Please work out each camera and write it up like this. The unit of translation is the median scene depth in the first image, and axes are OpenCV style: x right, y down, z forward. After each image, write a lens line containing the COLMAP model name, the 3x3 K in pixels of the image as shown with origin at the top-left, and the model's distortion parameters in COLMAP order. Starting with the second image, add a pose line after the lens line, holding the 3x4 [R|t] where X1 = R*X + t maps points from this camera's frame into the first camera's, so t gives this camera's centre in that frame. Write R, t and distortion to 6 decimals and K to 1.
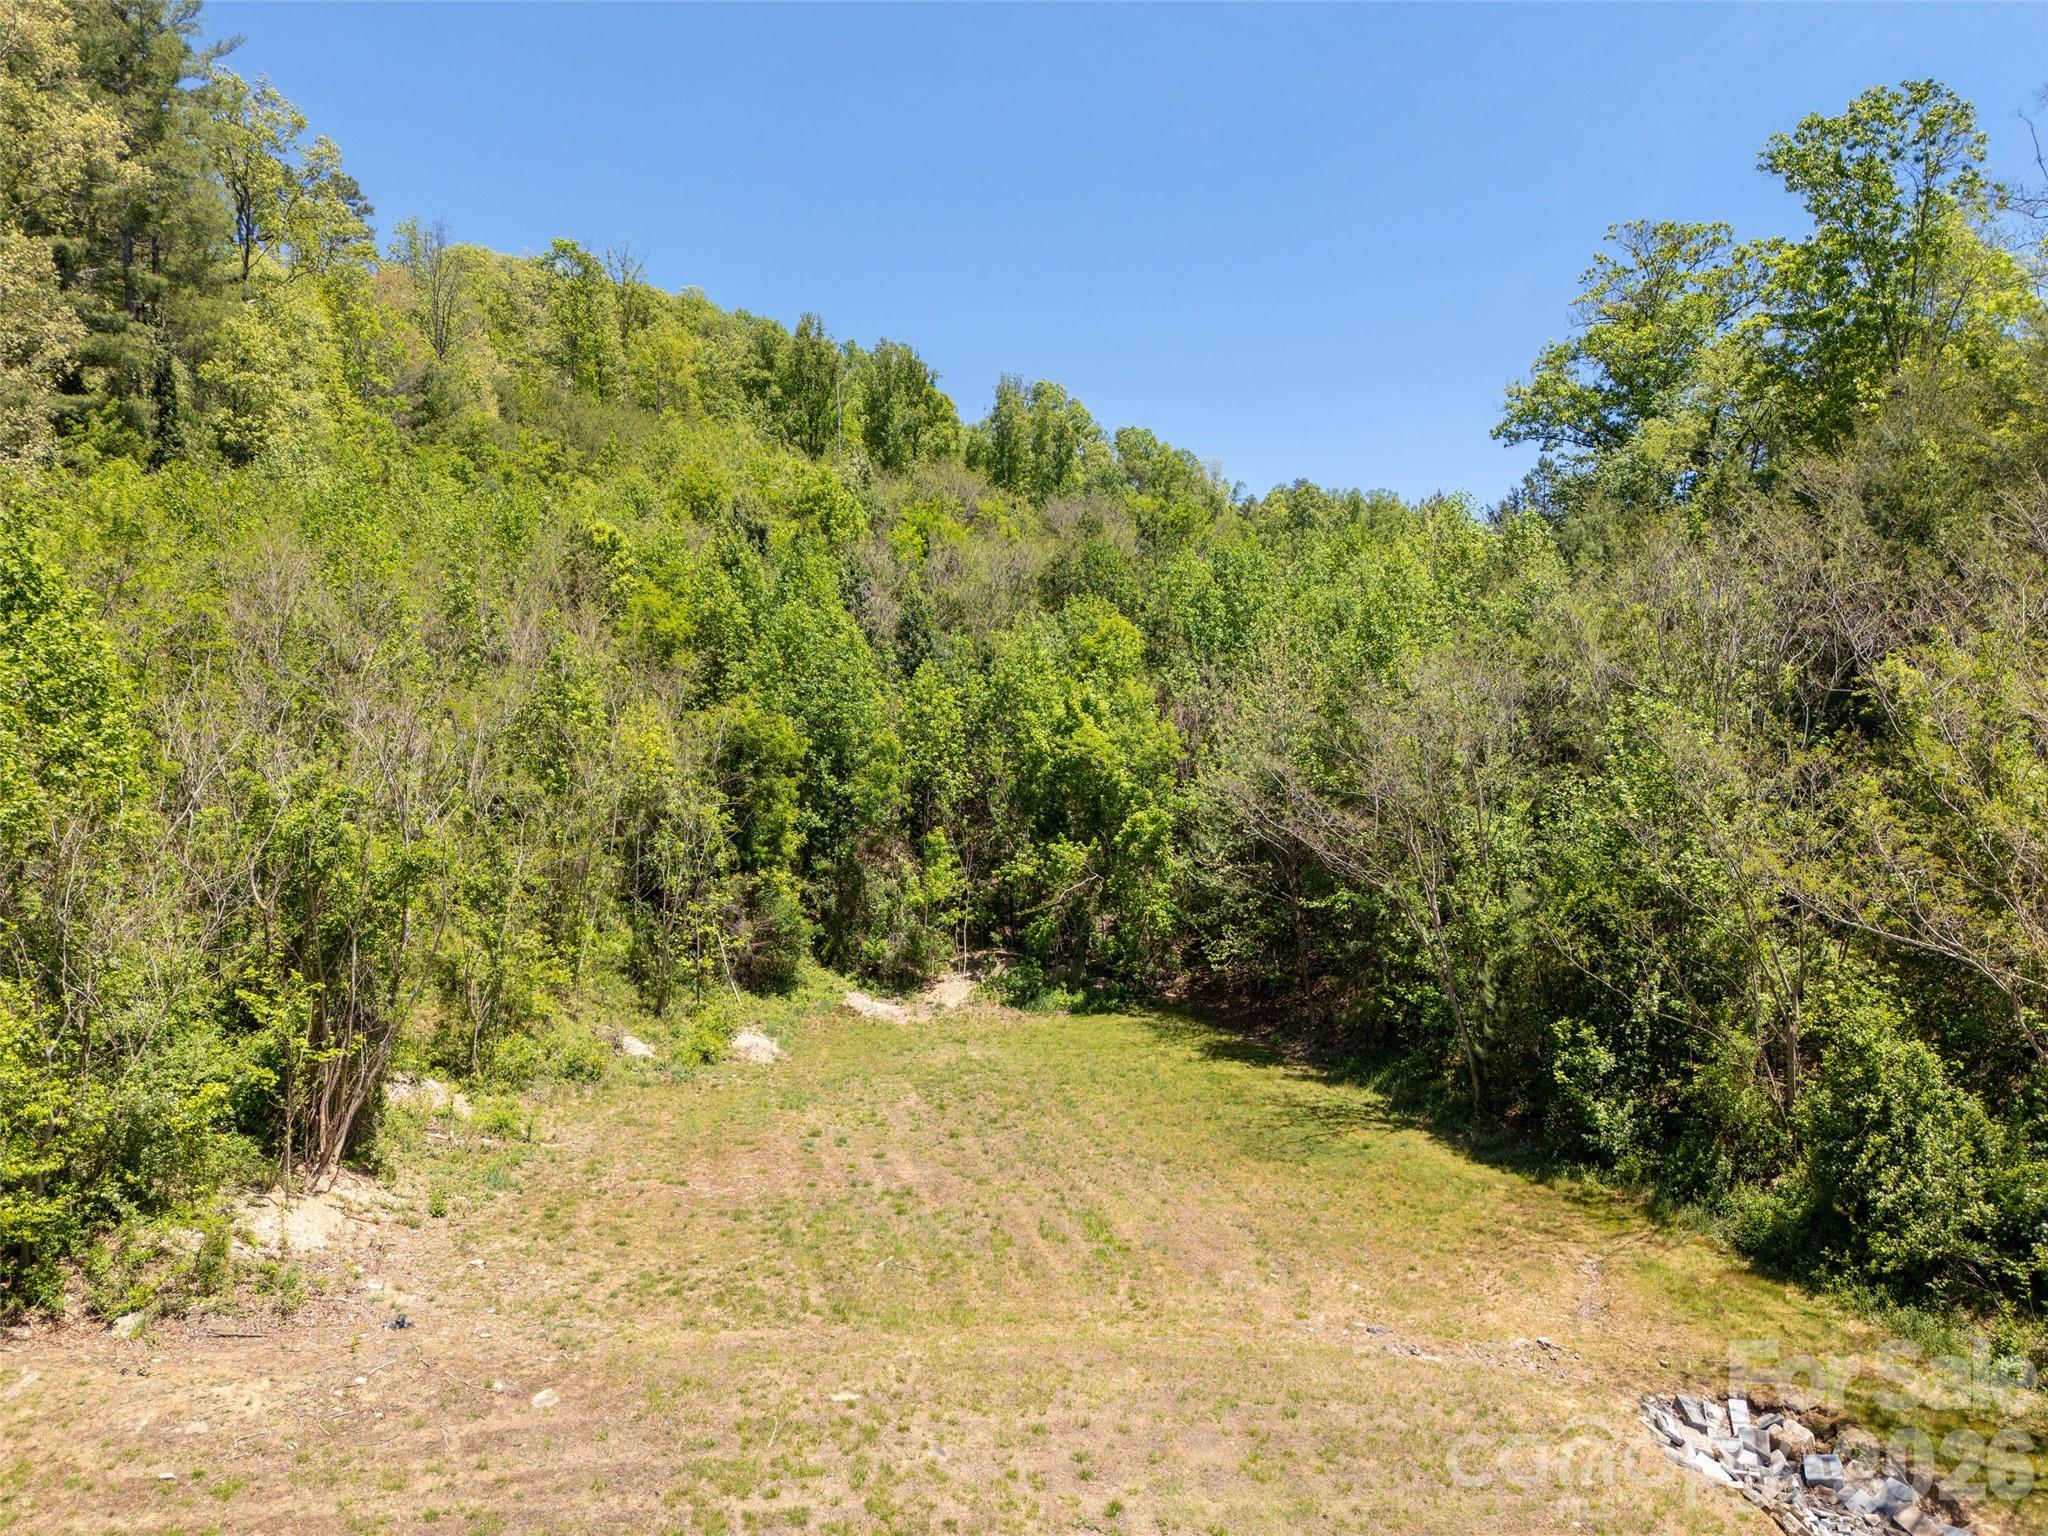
lens RADIAL K [[1453.9, 0, 1024.2], [0, 1453.9, 810.2], [0, 0, 1]] dist [0.061712, -0.063050]
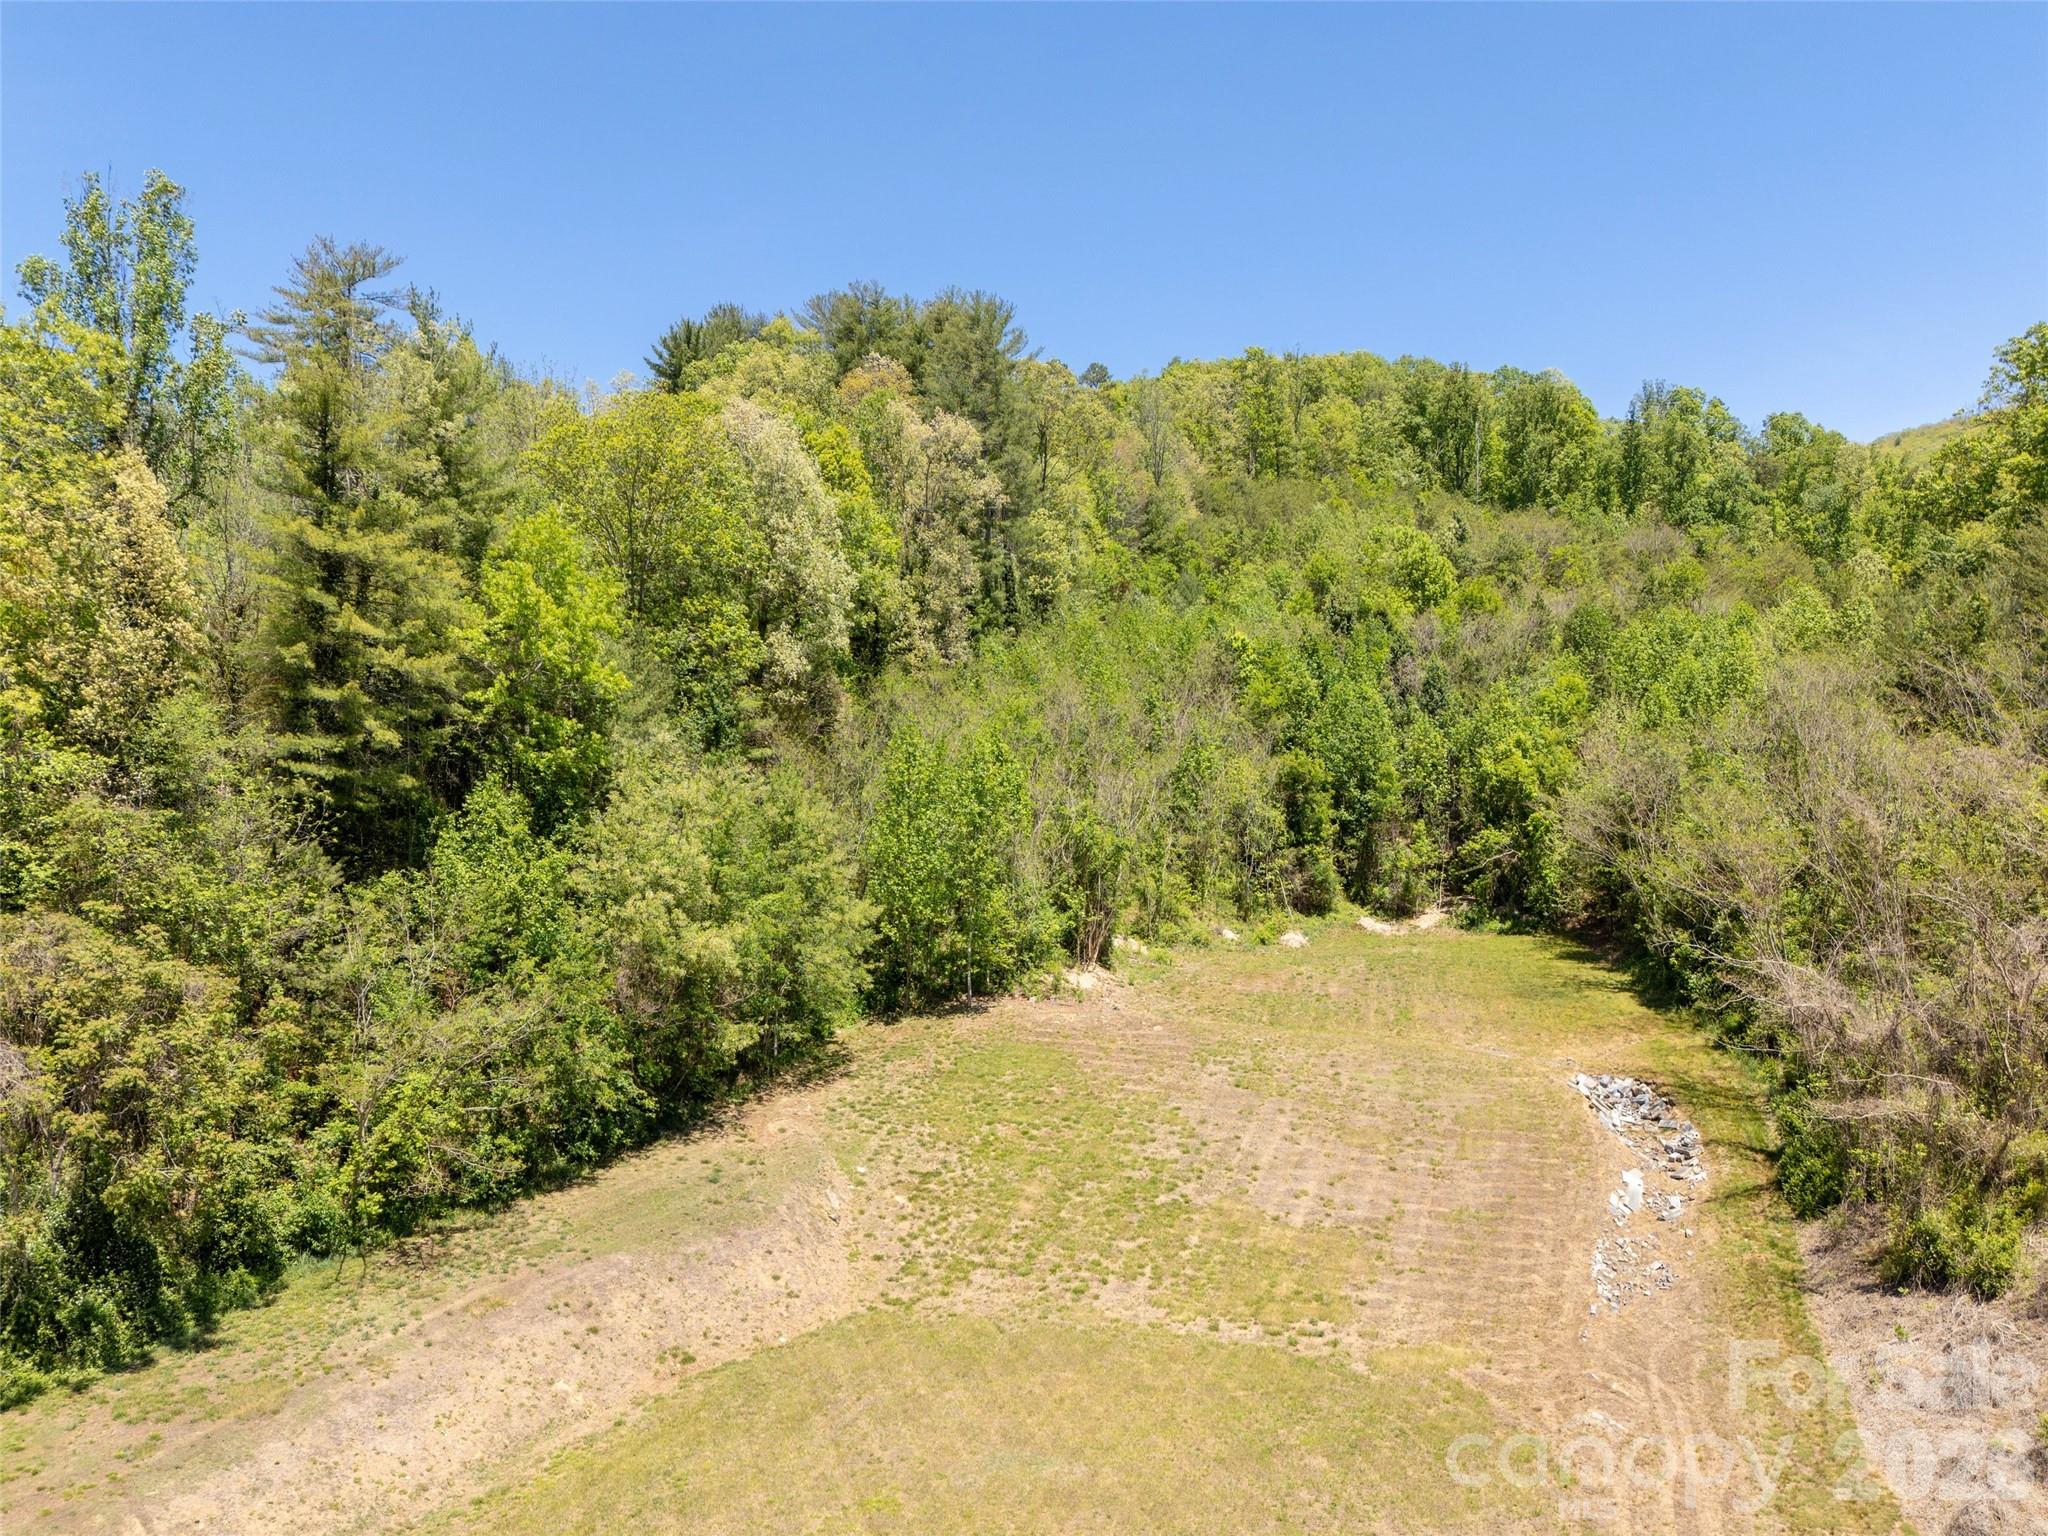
lens RADIAL K [[1453.9, 0, 1024.2], [0, 1453.9, 810.2], [0, 0, 1]] dist [0.061712, -0.063050]
pose [[0.882223, -0.003695, -0.470818, 0.342837], [0.016581, 0.999593, 0.023223, -0.048088], [0.470540, -0.028295, 0.881925, -0.714116]]
